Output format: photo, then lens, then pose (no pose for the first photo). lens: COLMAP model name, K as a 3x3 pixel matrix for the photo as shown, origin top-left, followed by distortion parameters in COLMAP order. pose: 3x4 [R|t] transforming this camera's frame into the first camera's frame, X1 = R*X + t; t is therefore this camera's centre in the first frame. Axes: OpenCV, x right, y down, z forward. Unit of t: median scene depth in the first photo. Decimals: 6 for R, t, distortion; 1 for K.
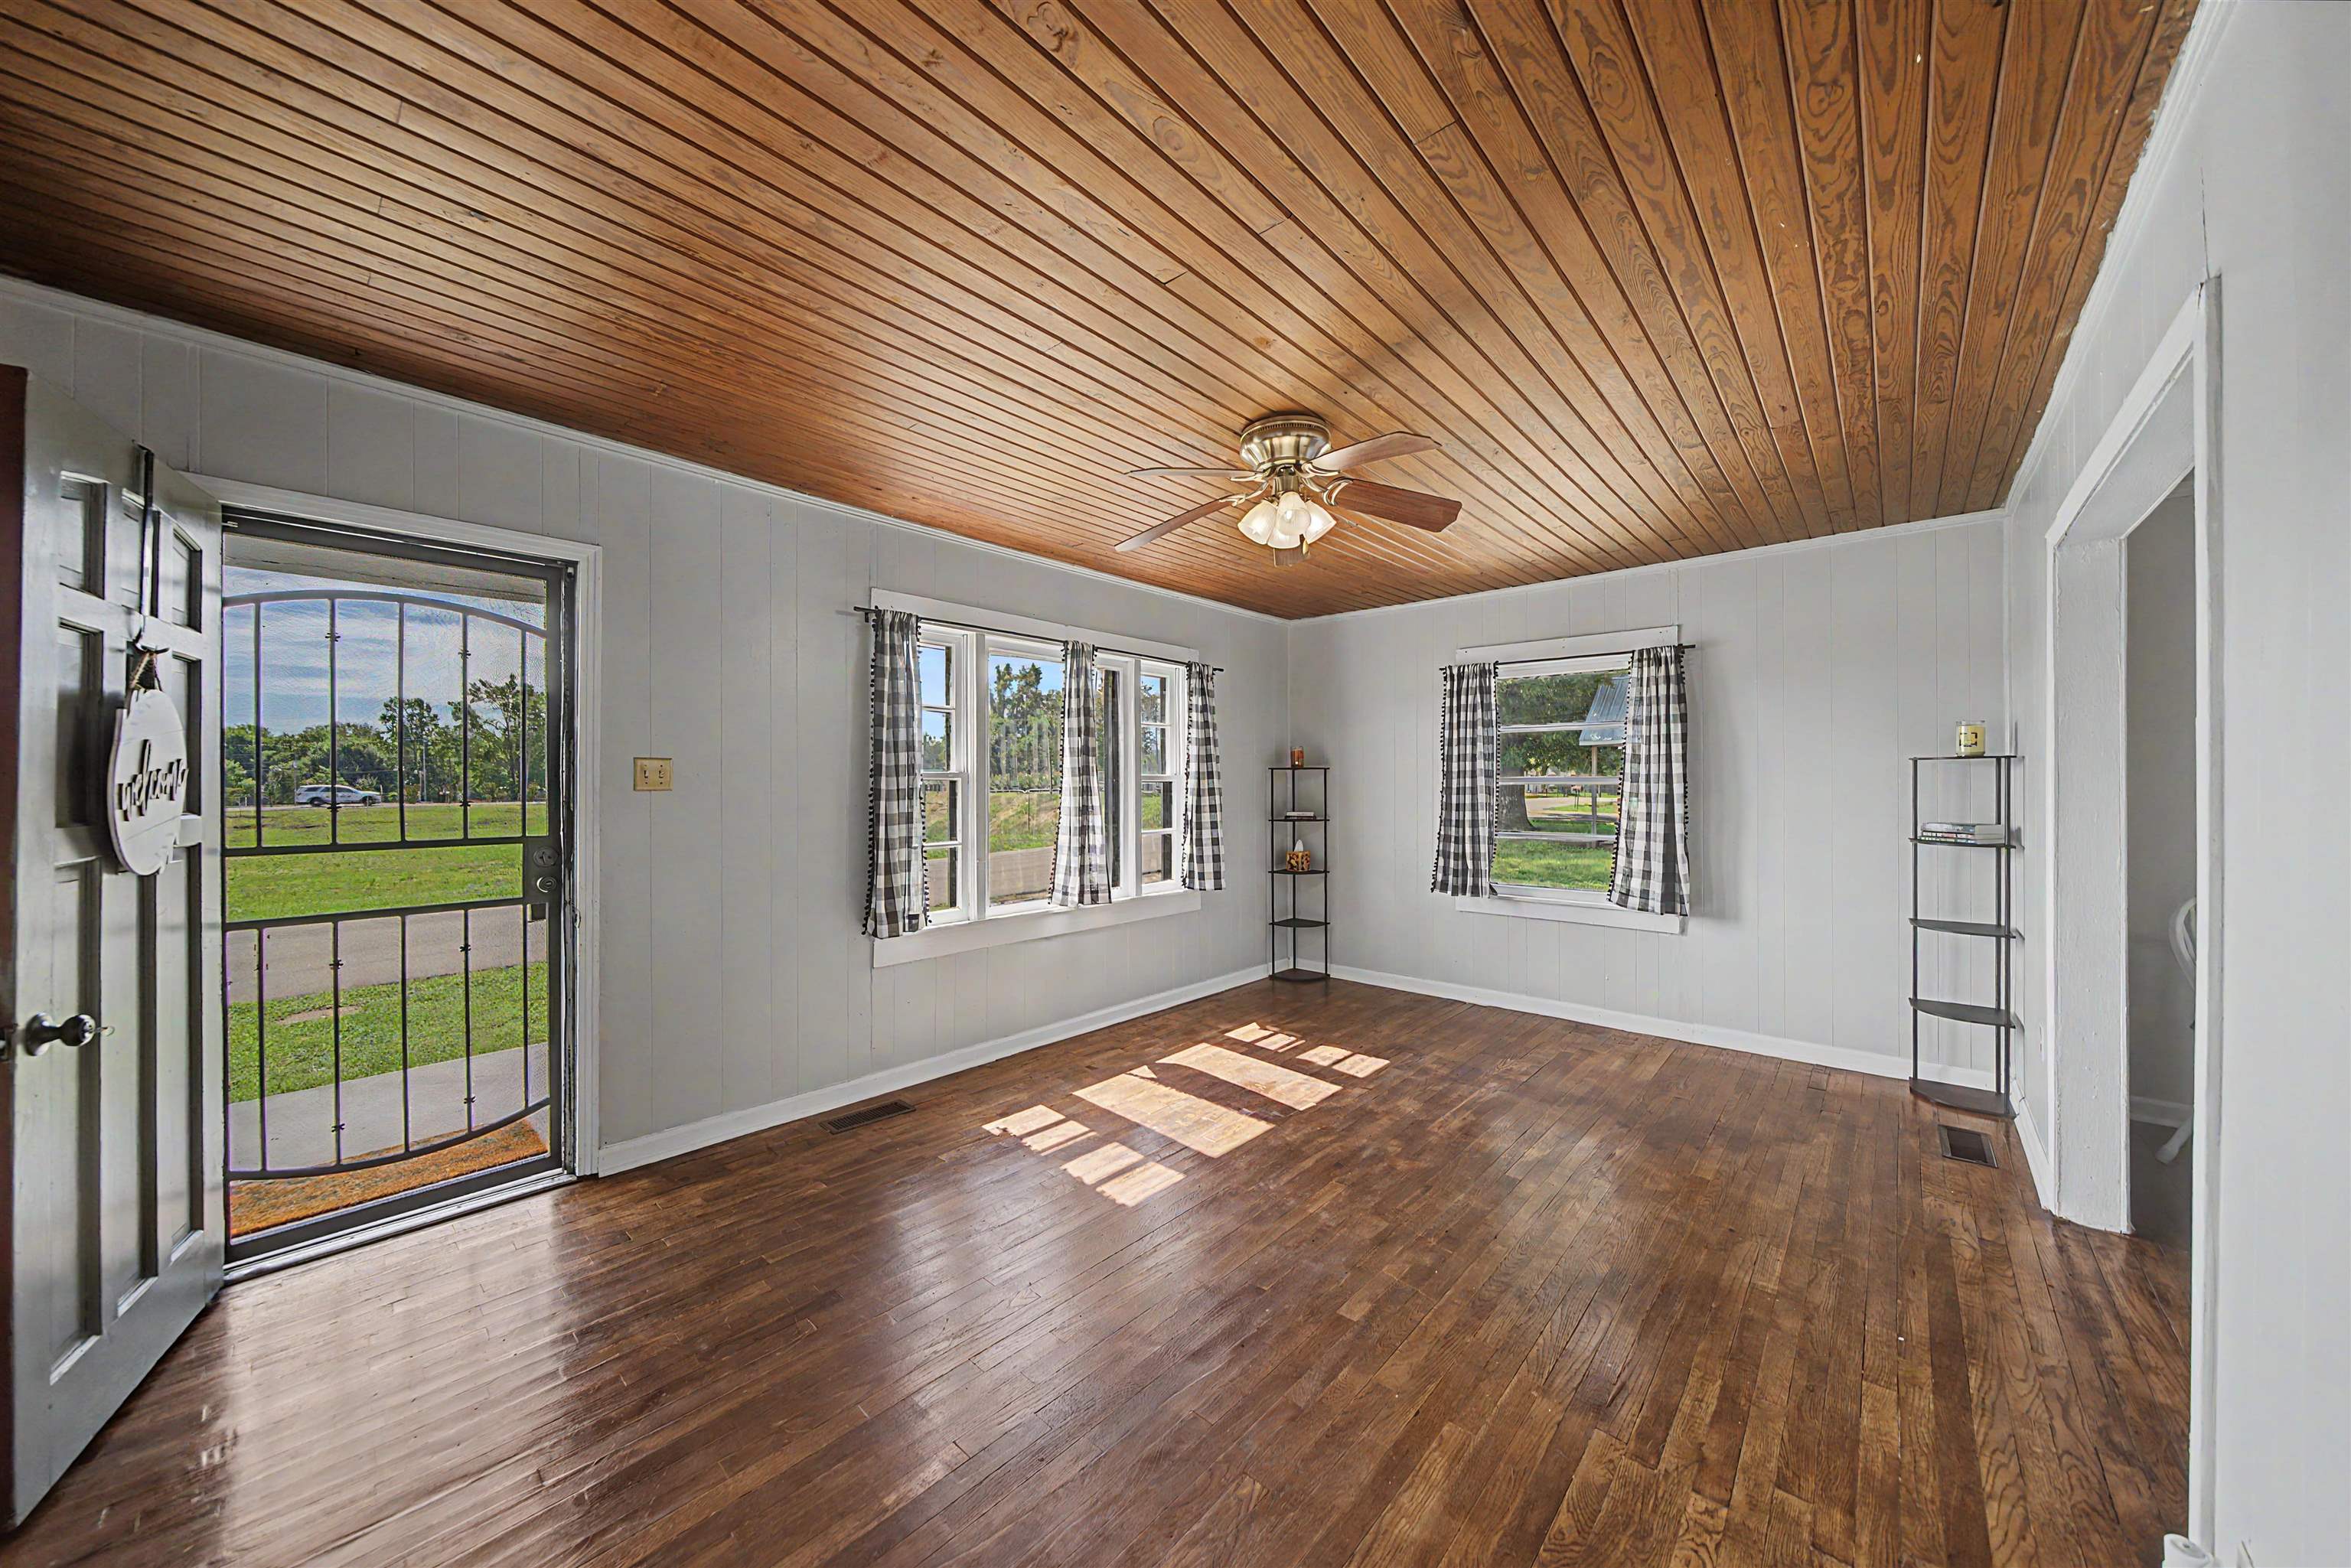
lens RADIAL K [[808.7, 0, 1175.5], [0, 808.7, 784.0], [0, 0, 1]] dist [-0.011731, 0.000003]
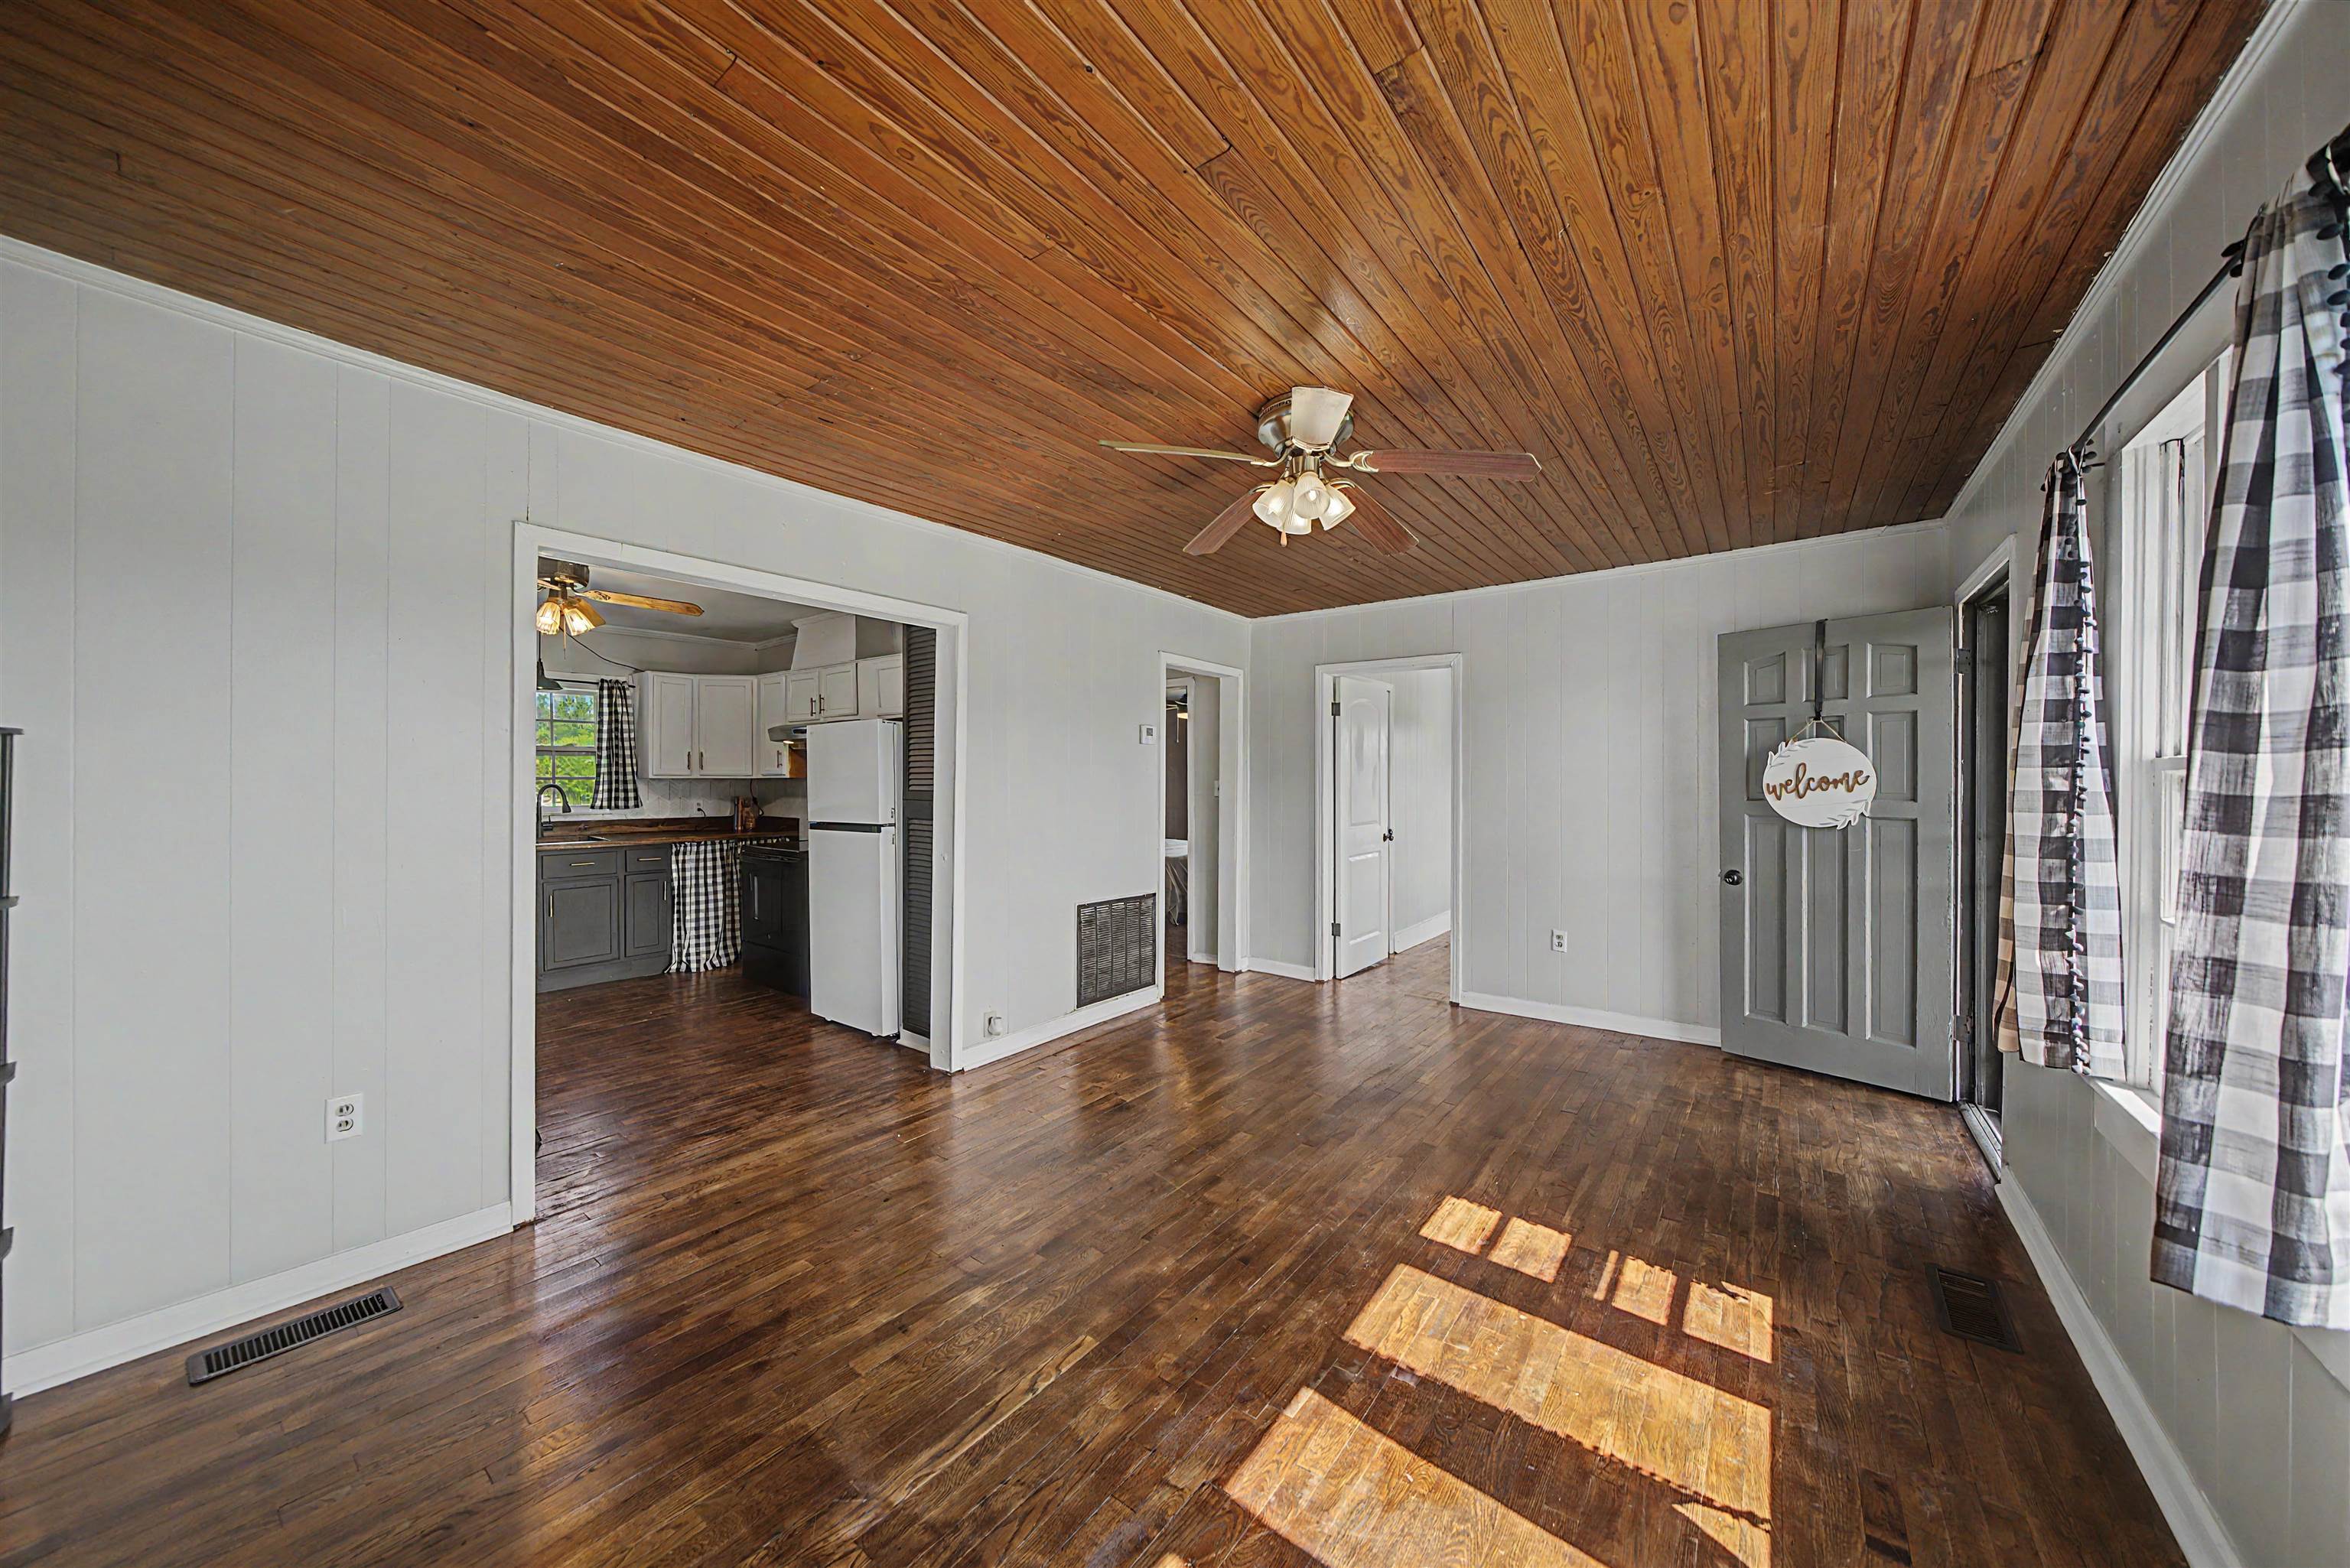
lens RADIAL K [[808.3, 0, 1175.0], [0, 808.3, 784.0], [0, 0, 1]] dist [-0.011731, 0.000003]
pose [[-0.996394, -0.000722, -0.084849, 0.287527], [0.000150, 0.999947, -0.010278, 0.006421], [0.084852, -0.010253, -0.996341, 1.517905]]
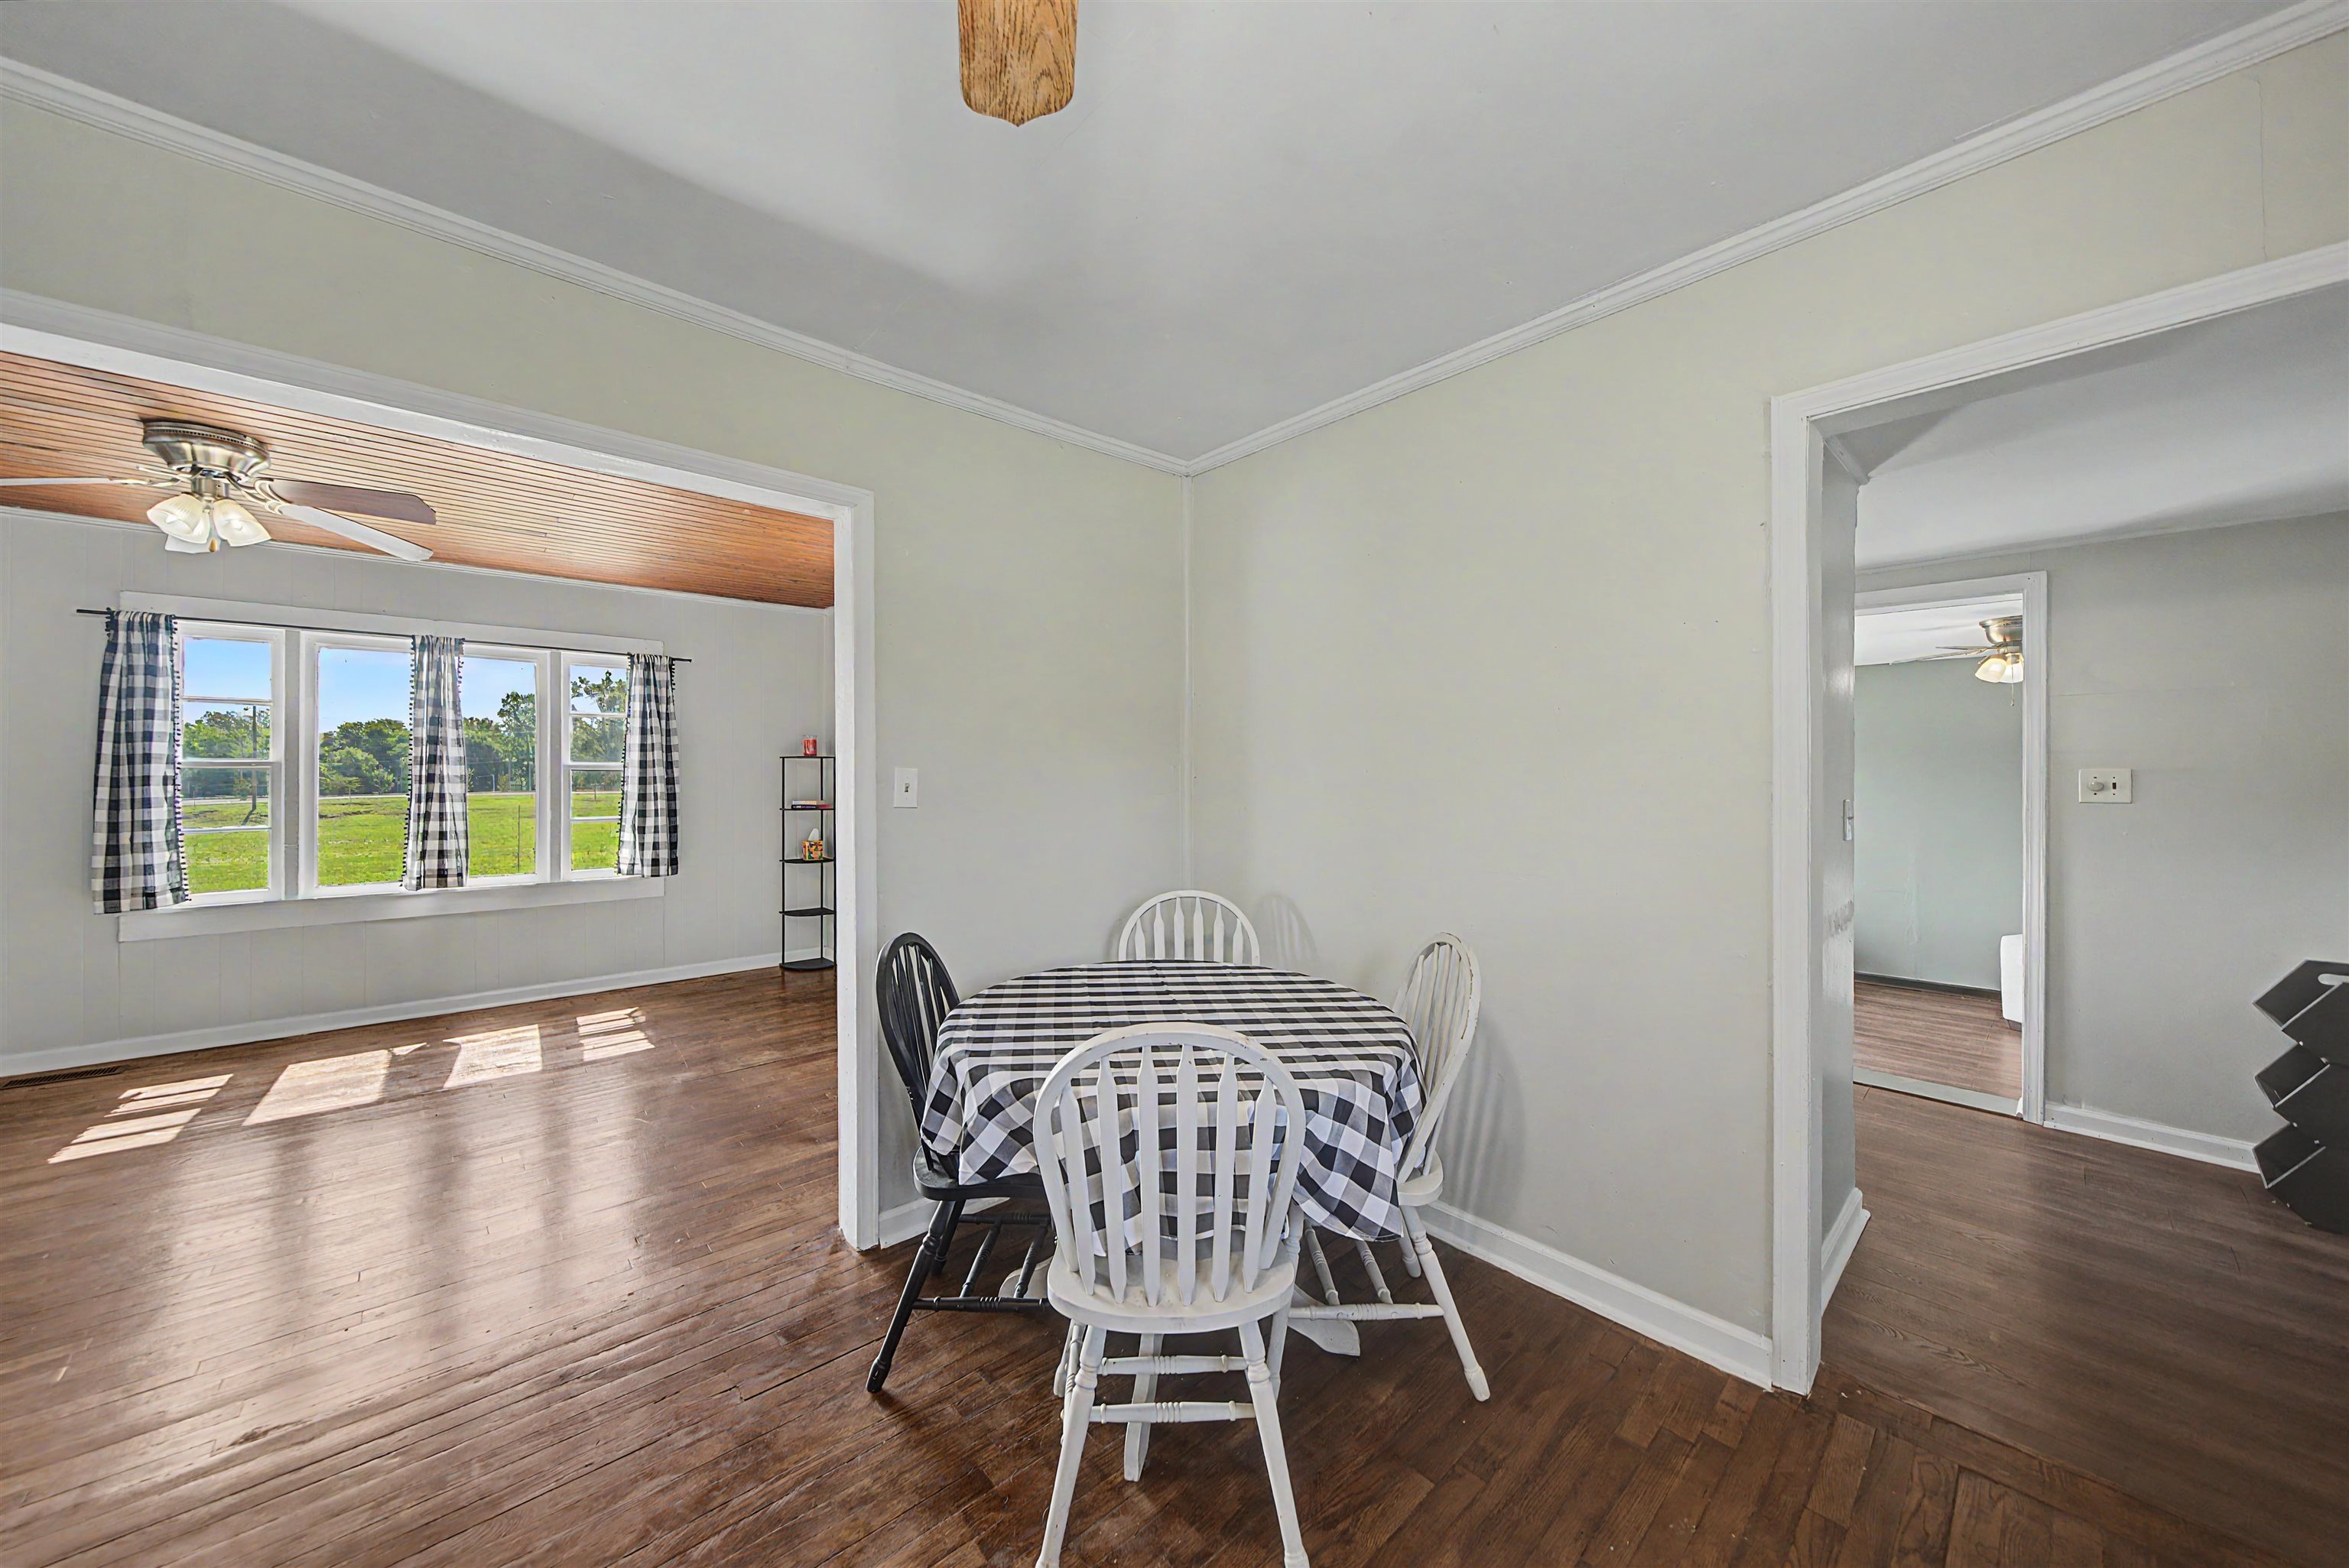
lens RADIAL K [[807.9, 0, 1174.5], [0, 807.9, 784.0], [0, 0, 1]] dist [-0.011731, 0.000003]
pose [[0.994525, 0.001045, -0.104496, 1.179650], [0.000411, 0.999903, 0.013911, 0.001979], [0.104501, -0.013877, 0.994428, 0.092666]]
